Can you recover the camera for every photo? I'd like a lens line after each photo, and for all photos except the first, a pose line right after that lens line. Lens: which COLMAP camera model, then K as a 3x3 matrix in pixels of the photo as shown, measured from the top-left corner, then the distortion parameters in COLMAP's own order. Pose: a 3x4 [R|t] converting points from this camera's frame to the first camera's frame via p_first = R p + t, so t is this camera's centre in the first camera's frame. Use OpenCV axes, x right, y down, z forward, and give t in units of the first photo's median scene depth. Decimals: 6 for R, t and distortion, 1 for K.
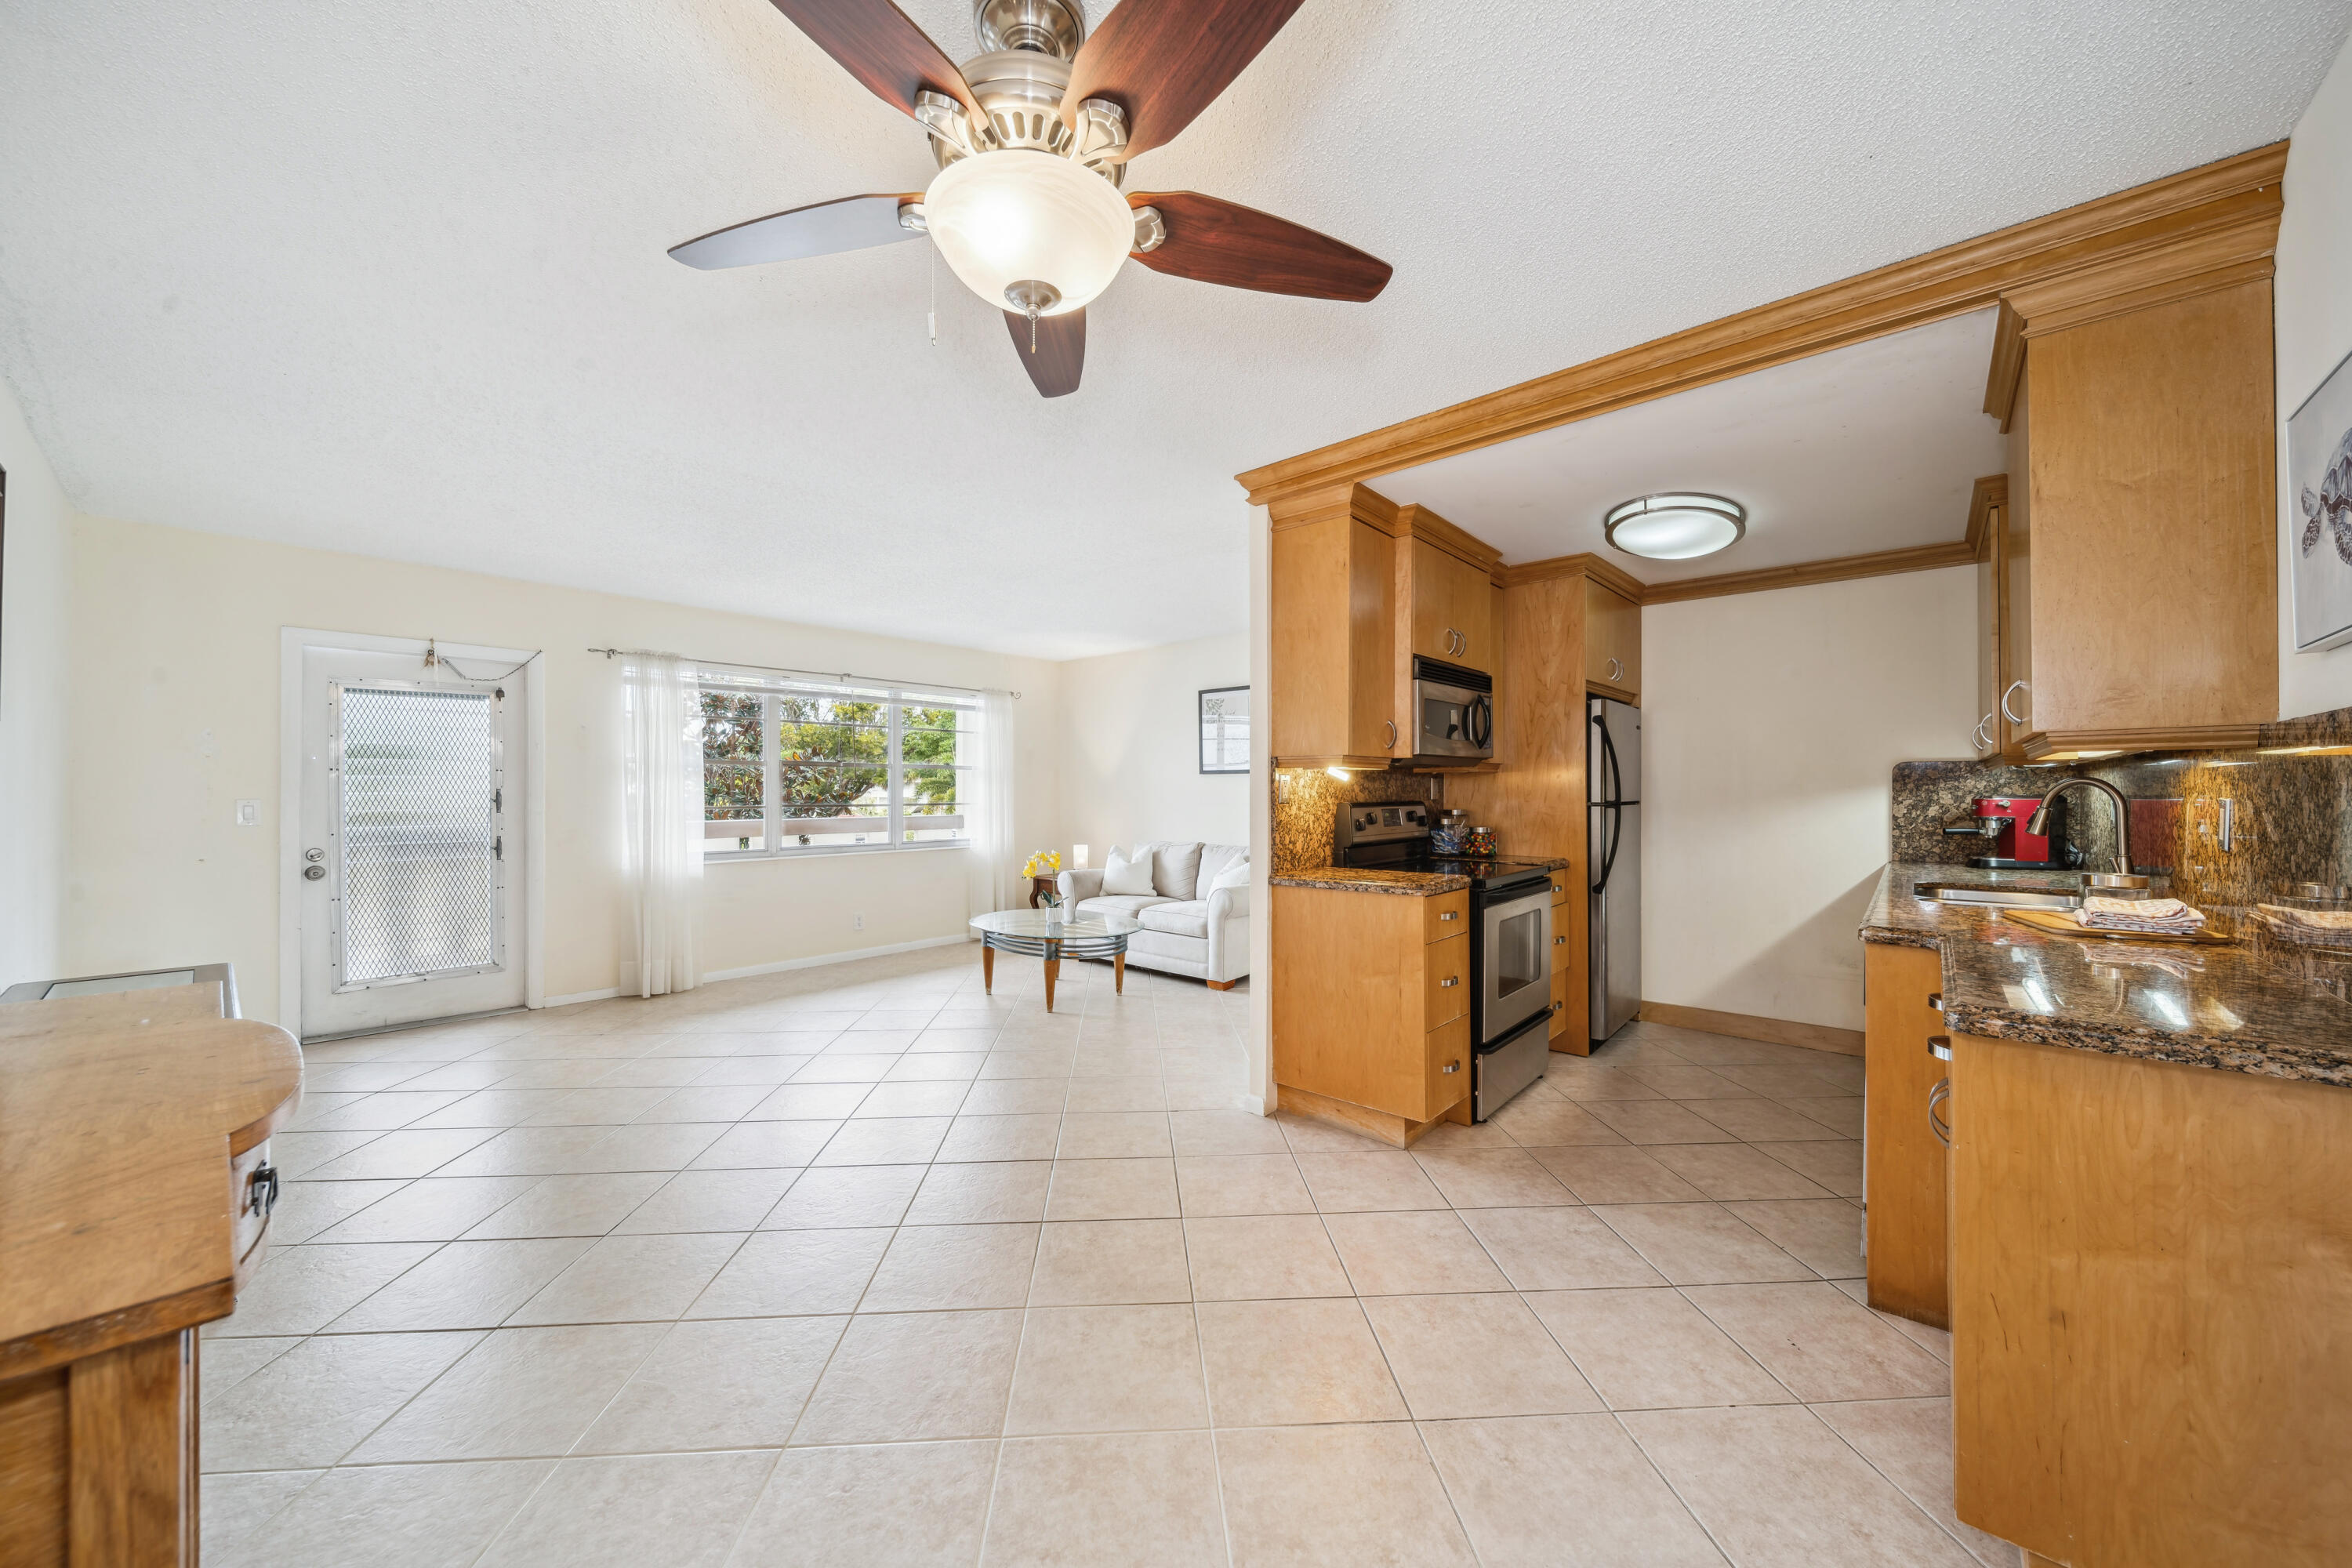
lens RADIAL K [[847.5, 0, 1171.5], [0, 847.5, 789.3], [0, 0, 1]] dist [0.003549, -0.000635]
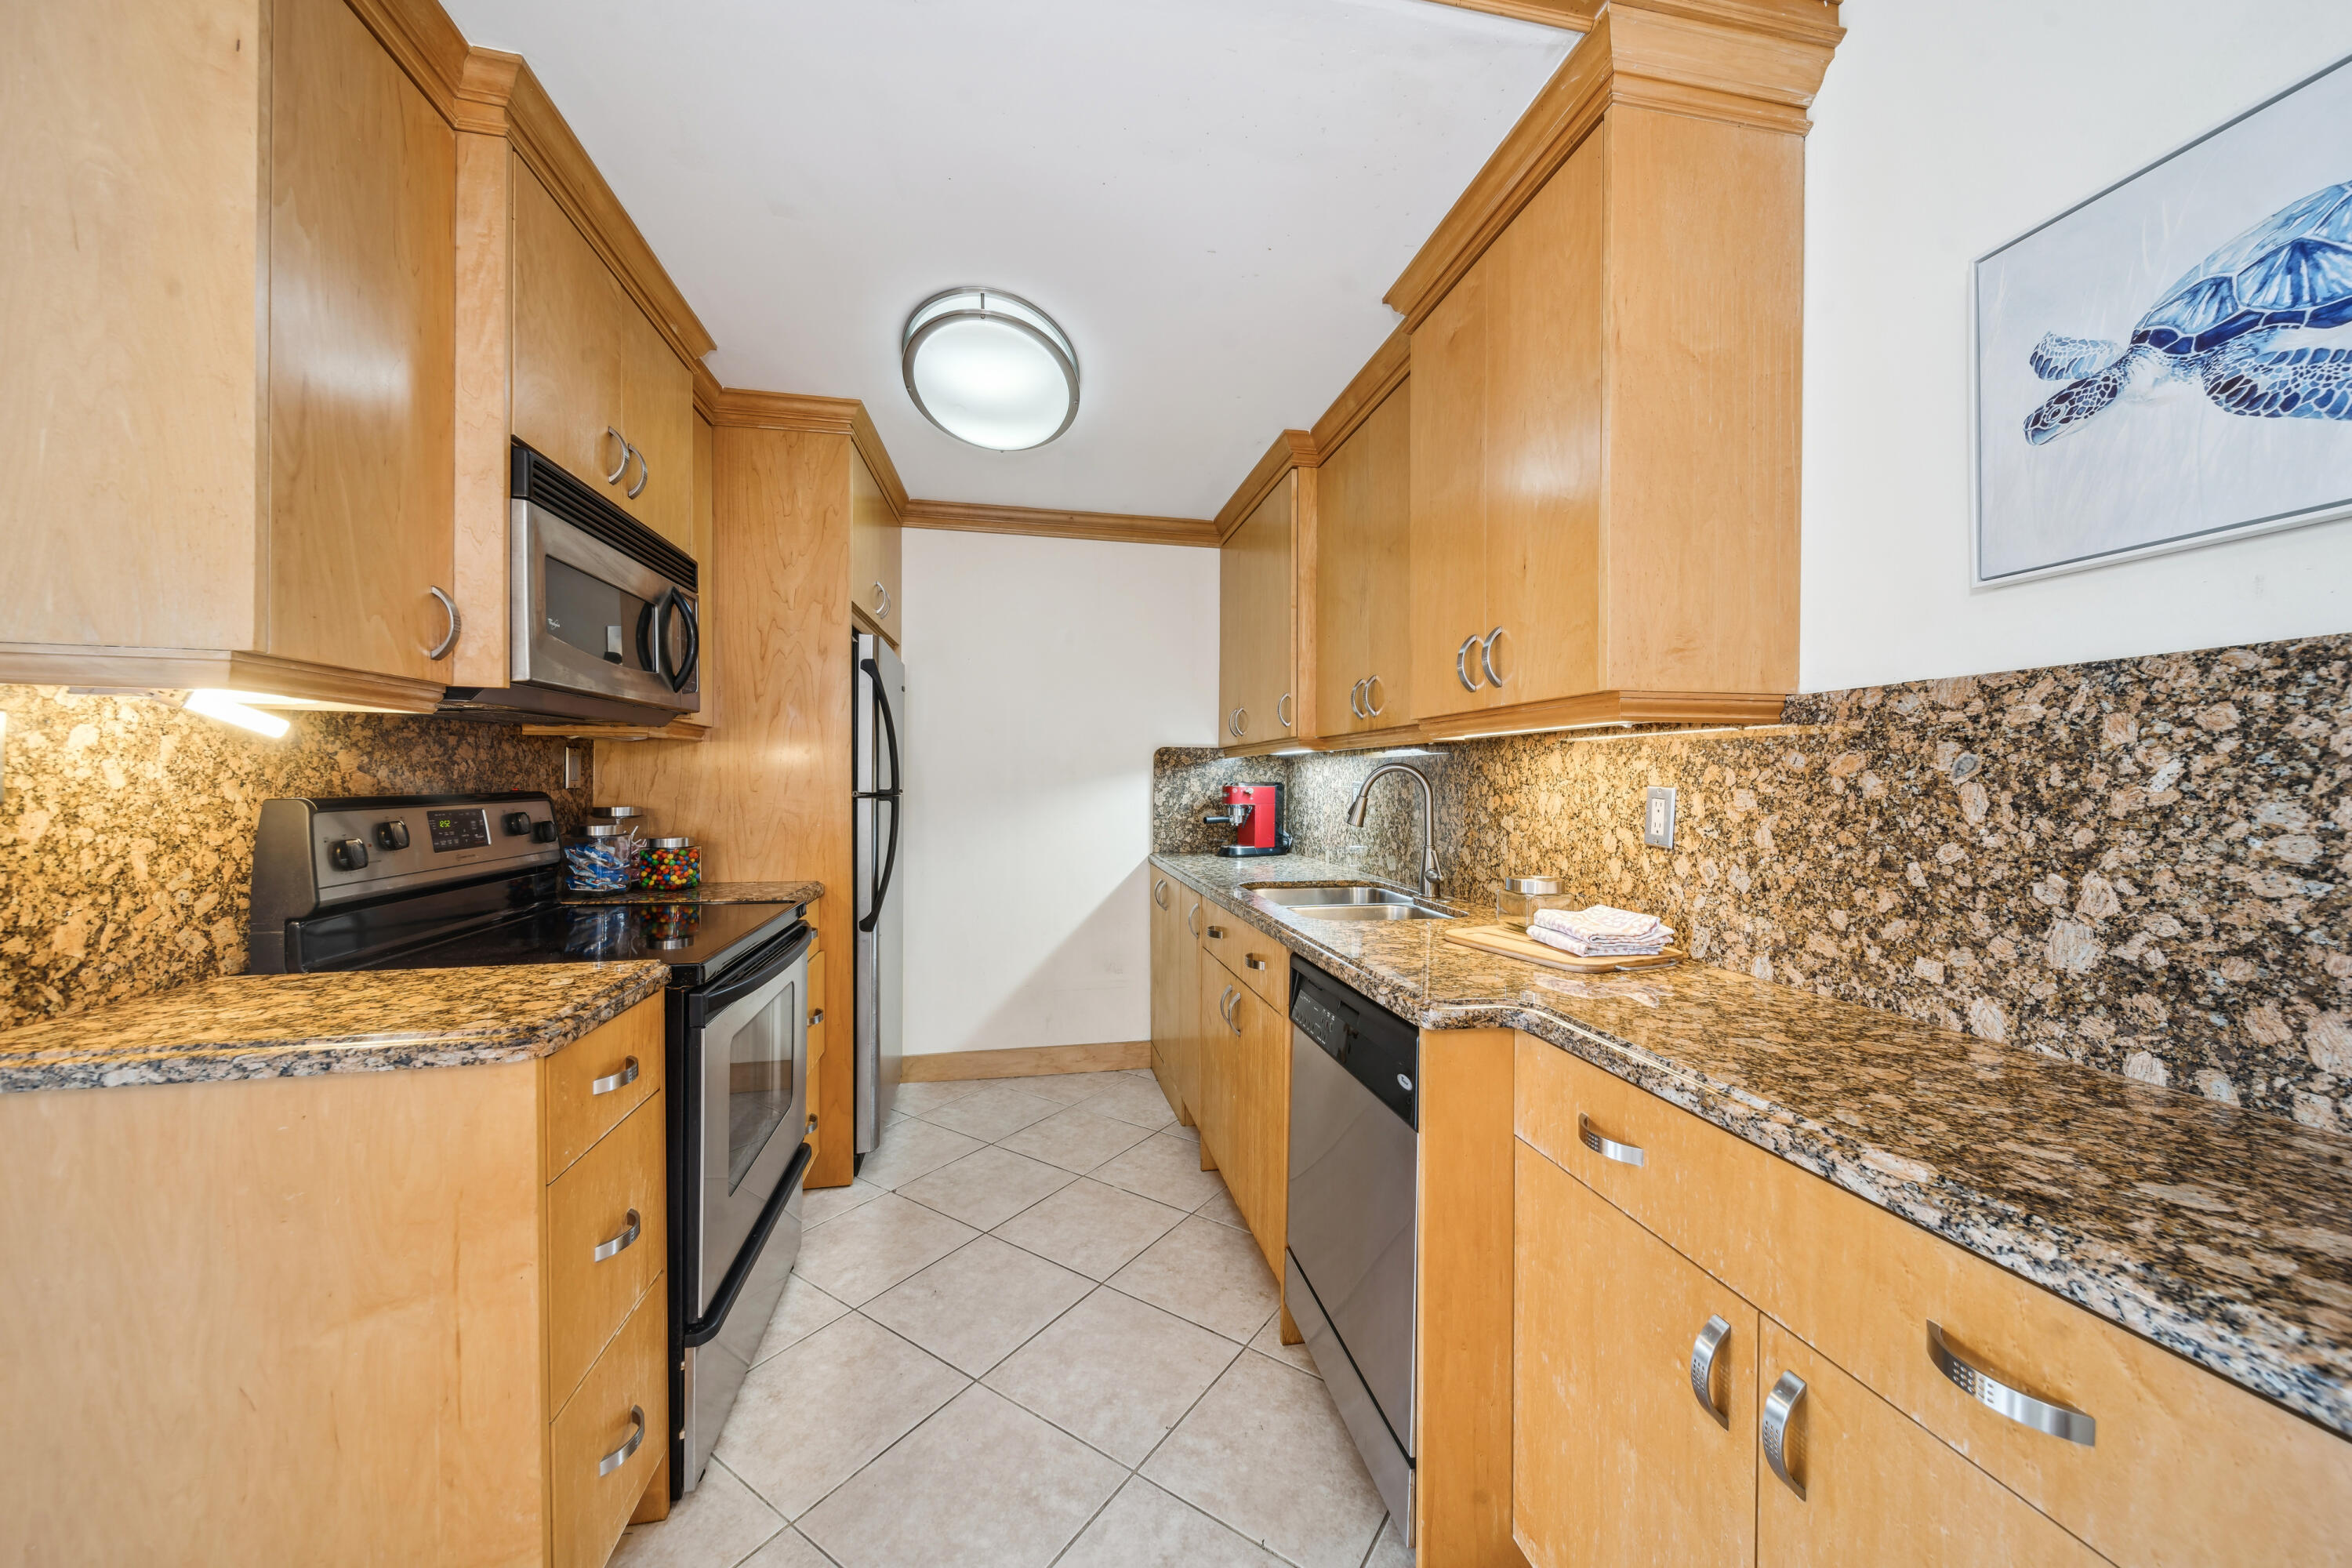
lens RADIAL K [[847.5, 0, 1185.6], [0, 847.5, 789.8], [0, 0, 1]] dist [0.003549, -0.000635]
pose [[0.600468, -0.004611, 0.799635, 0.128210], [-0.009263, 0.999876, 0.012721, 0.003289], [-0.799595, -0.015045, 0.600351, 0.414572]]
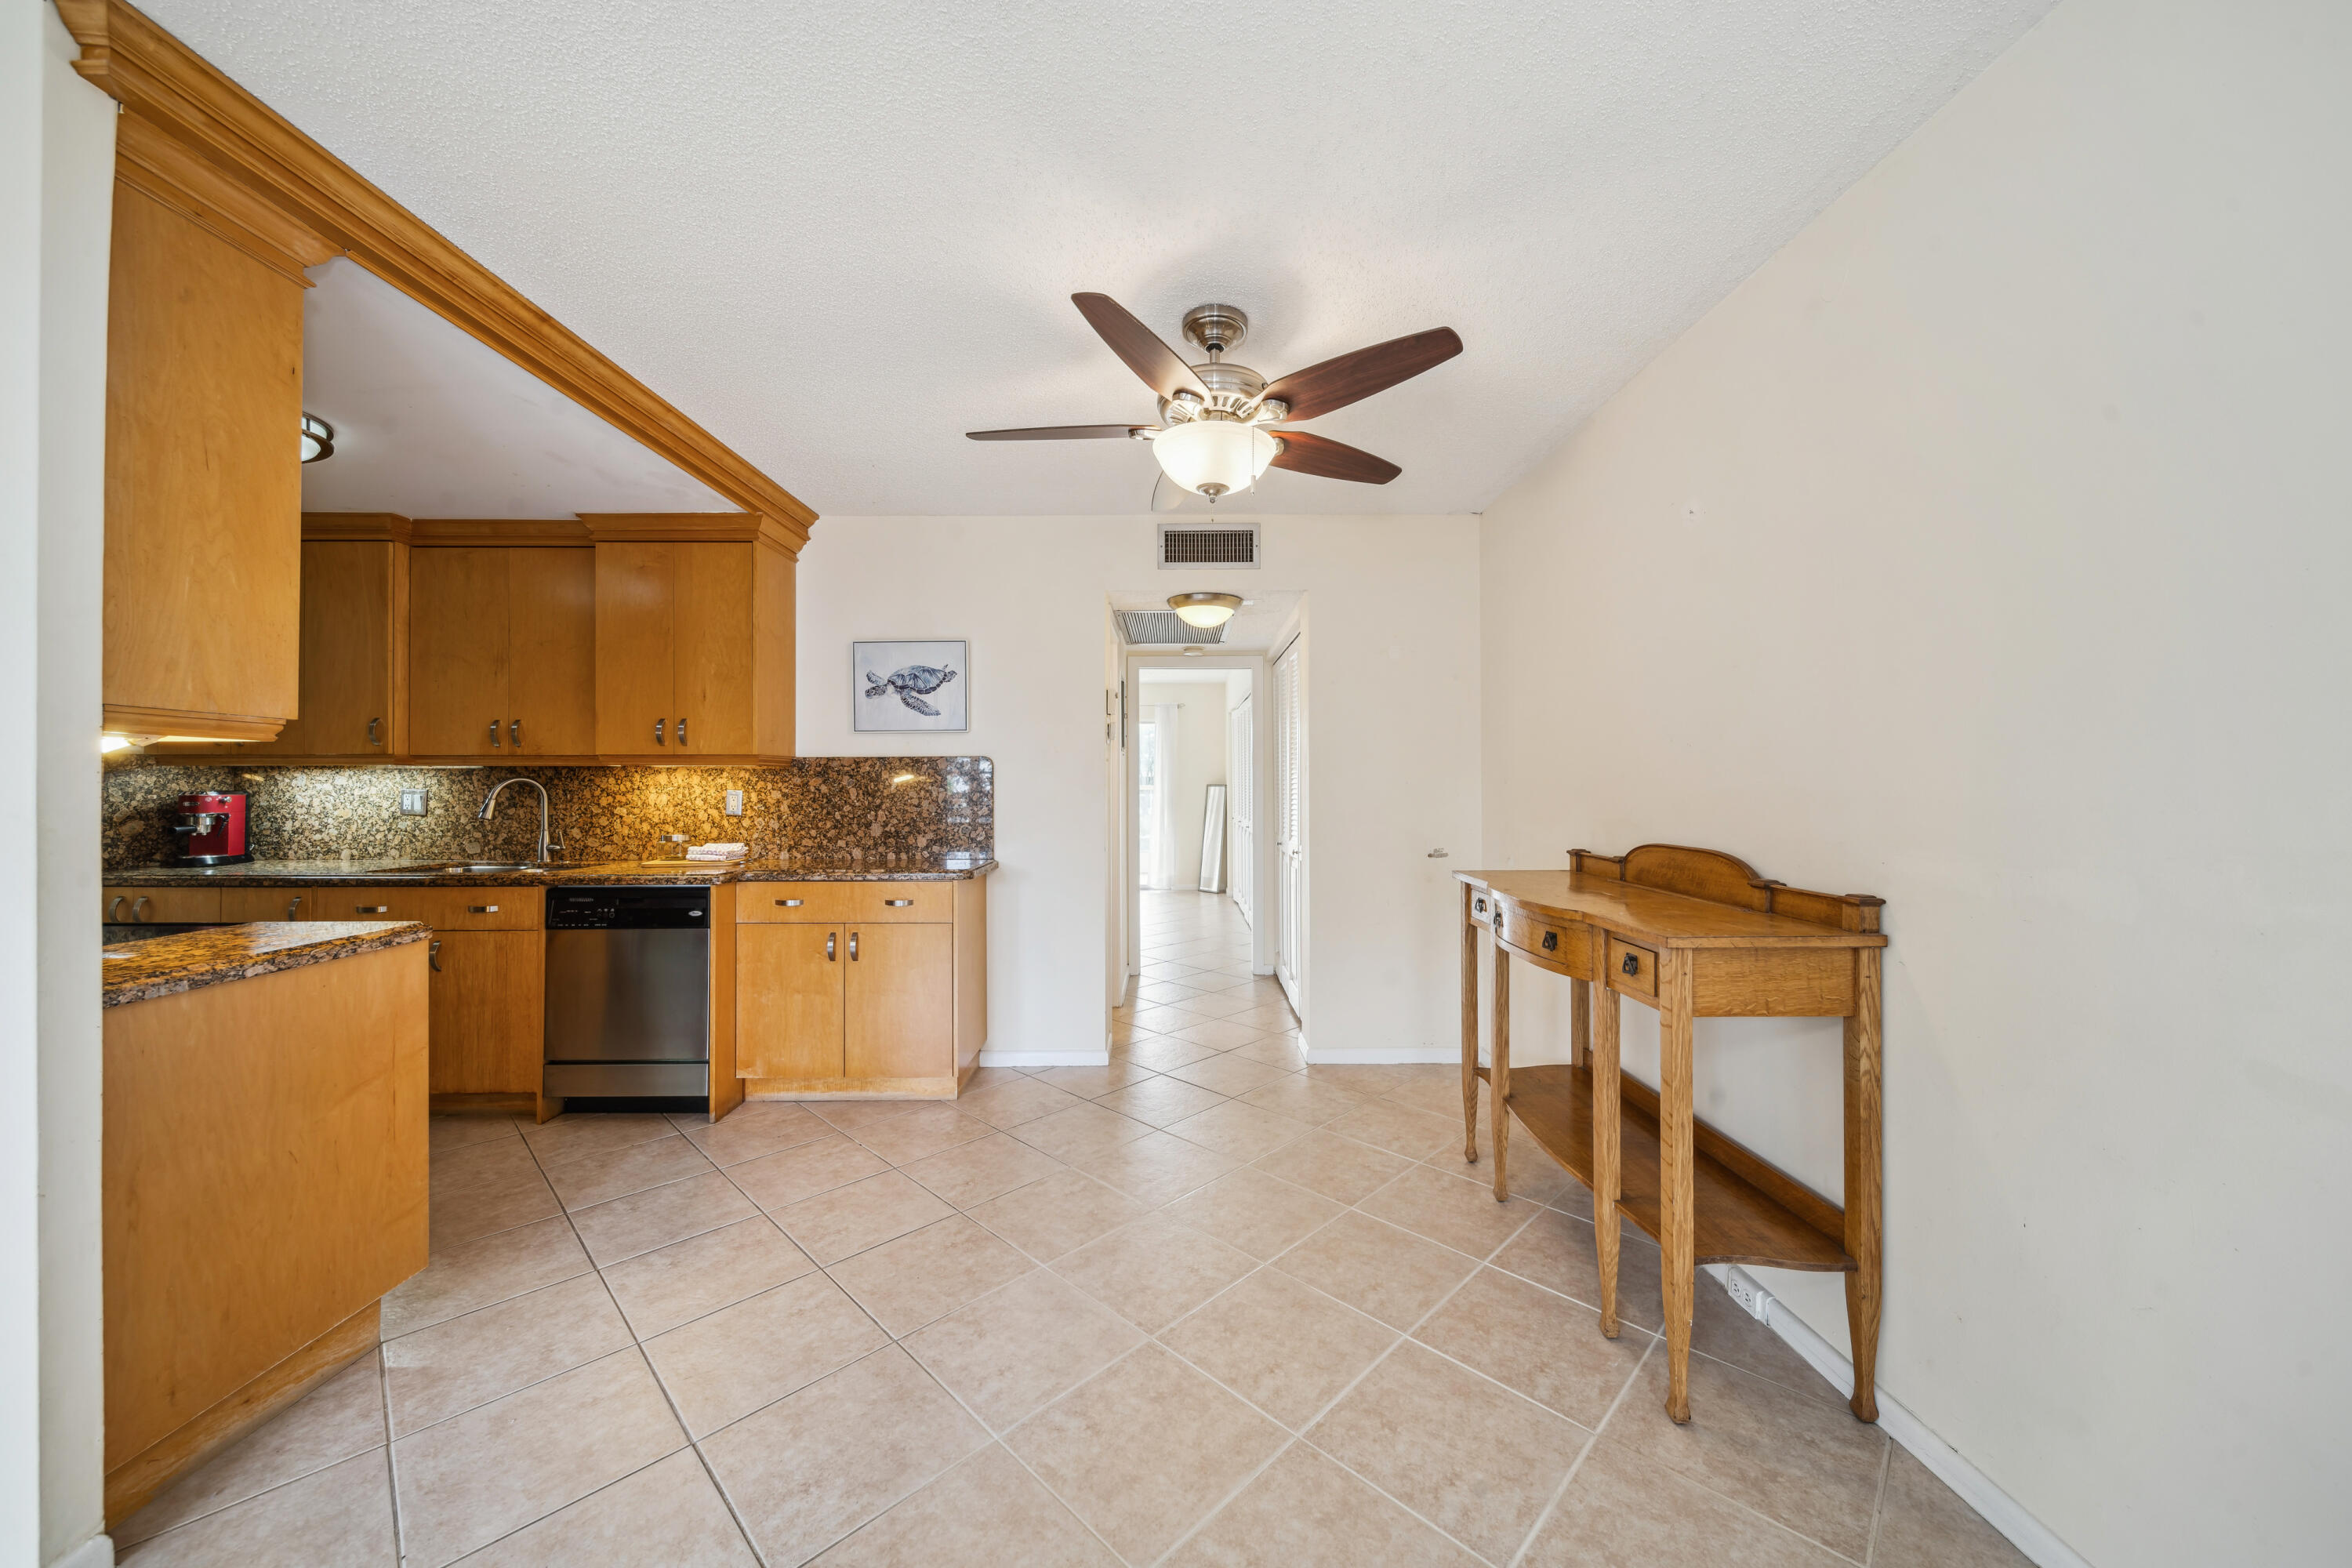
lens RADIAL K [[842.1, 0, 1175.9], [0, 842.1, 780.3], [0, 0, 1]] dist [0.006732, -0.000195]
pose [[-0.668171, 0.007318, 0.743972, -0.461030], [-0.000178, 0.999950, -0.009997, 0.003270], [-0.744008, -0.006812, -0.668137, 0.744539]]
